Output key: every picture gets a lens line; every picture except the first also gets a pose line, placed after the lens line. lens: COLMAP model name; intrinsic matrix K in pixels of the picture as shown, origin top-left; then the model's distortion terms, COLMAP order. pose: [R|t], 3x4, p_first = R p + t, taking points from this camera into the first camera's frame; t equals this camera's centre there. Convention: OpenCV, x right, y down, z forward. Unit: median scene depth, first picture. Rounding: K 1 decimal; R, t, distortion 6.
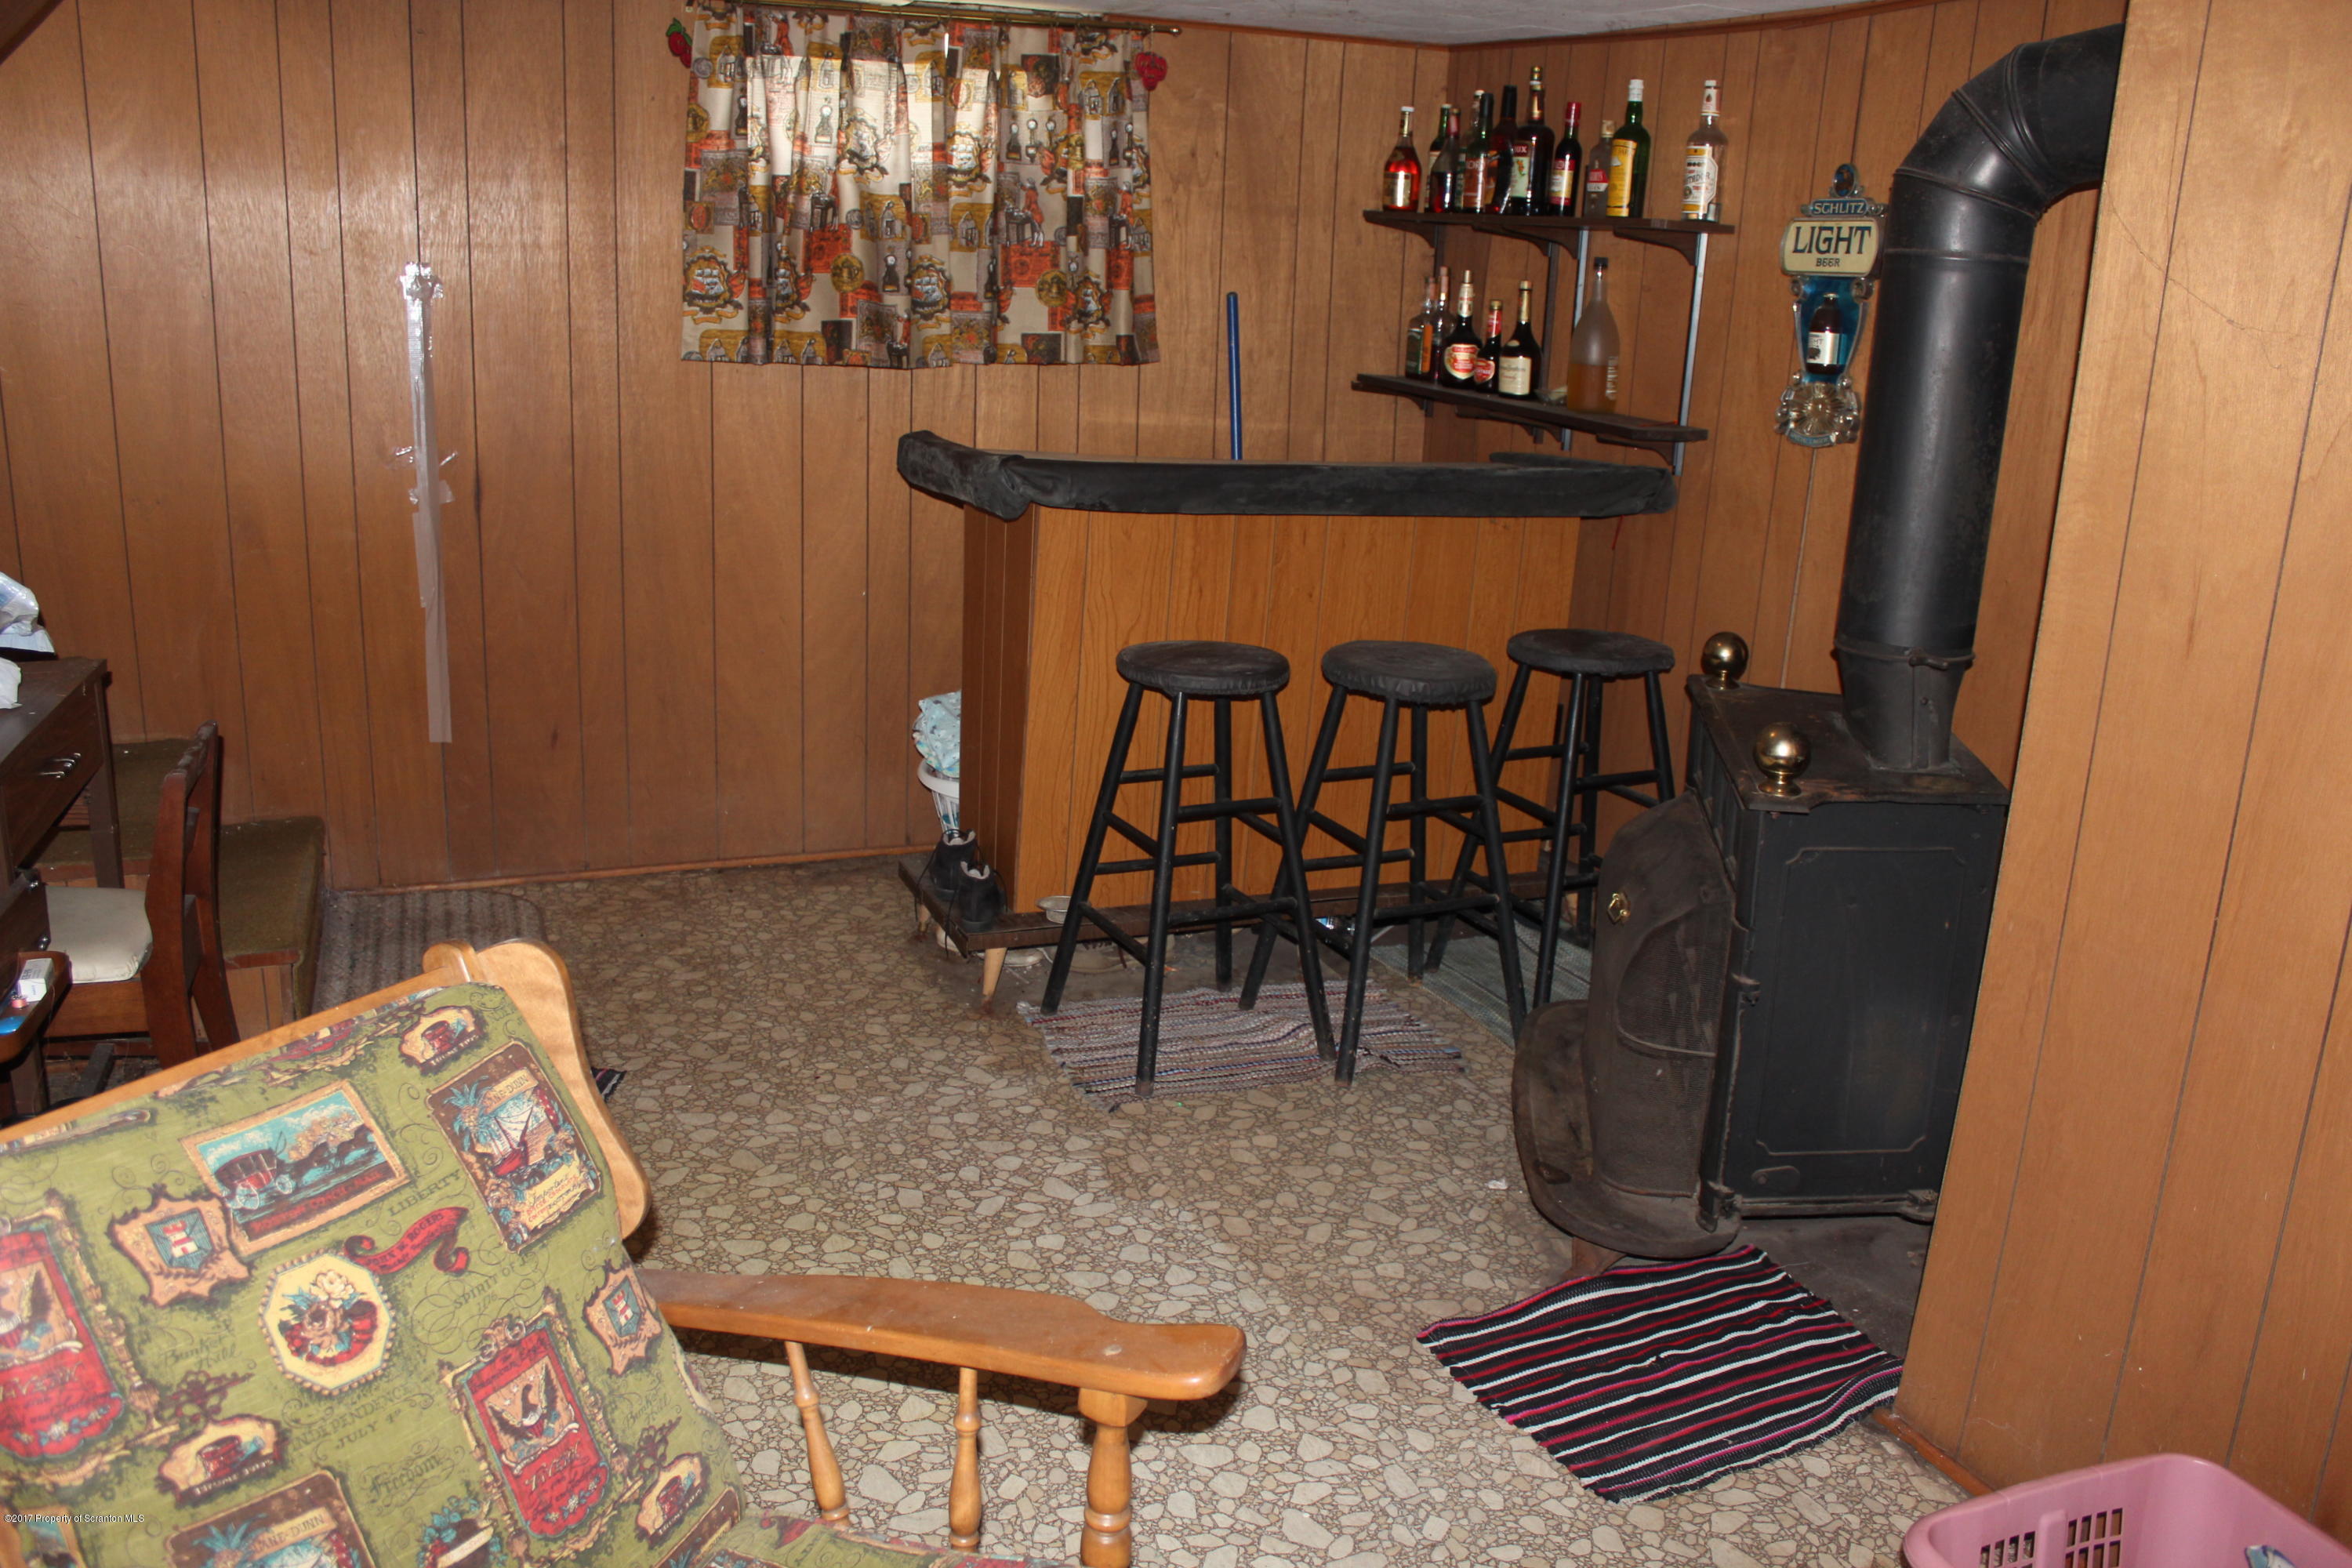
lens RADIAL K [[2074.1, 0, 1176.0], [0, 2074.1, 784.0], [0, 0, 1]] dist [-0.182848, 0.176473]
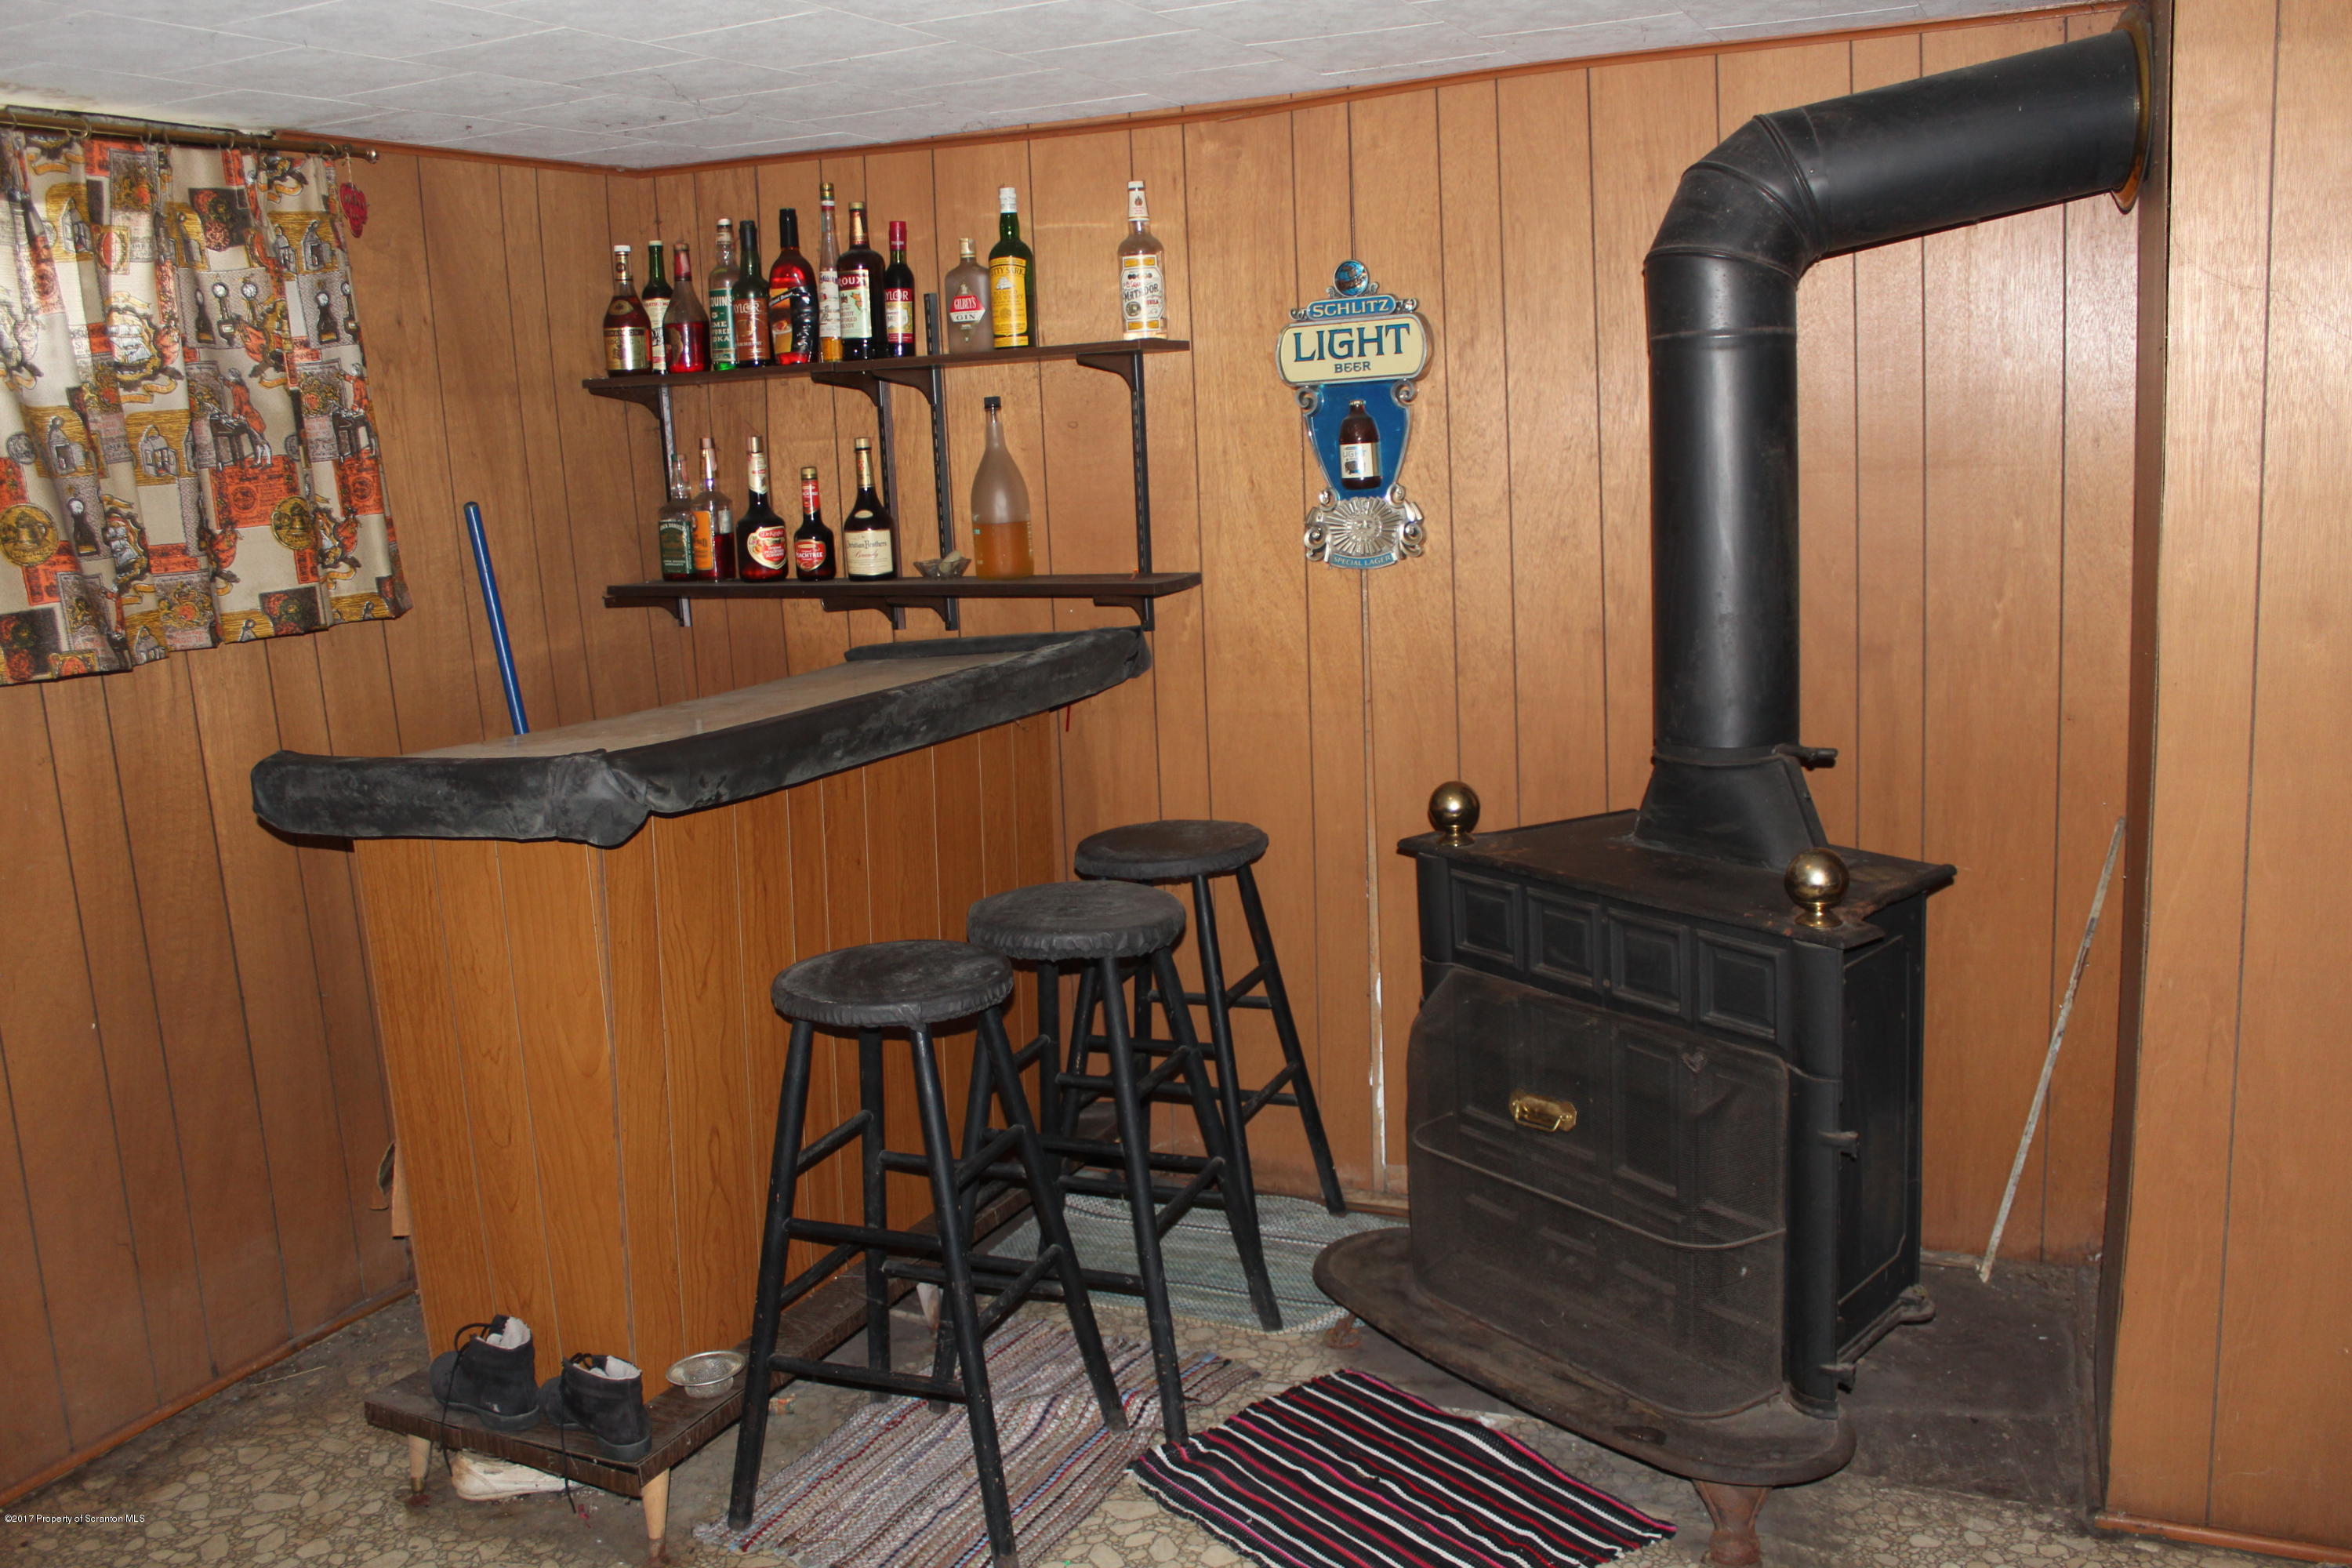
lens RADIAL K [[2074.1, 0, 1176.0], [0, 2074.1, 784.0], [0, 0, 1]] dist [-0.182848, 0.176473]
pose [[0.720196, -0.202977, 0.663413, -0.318220], [0.256603, 0.966366, 0.017102, -0.092984], [-0.644571, 0.157917, 0.748058, 0.319039]]
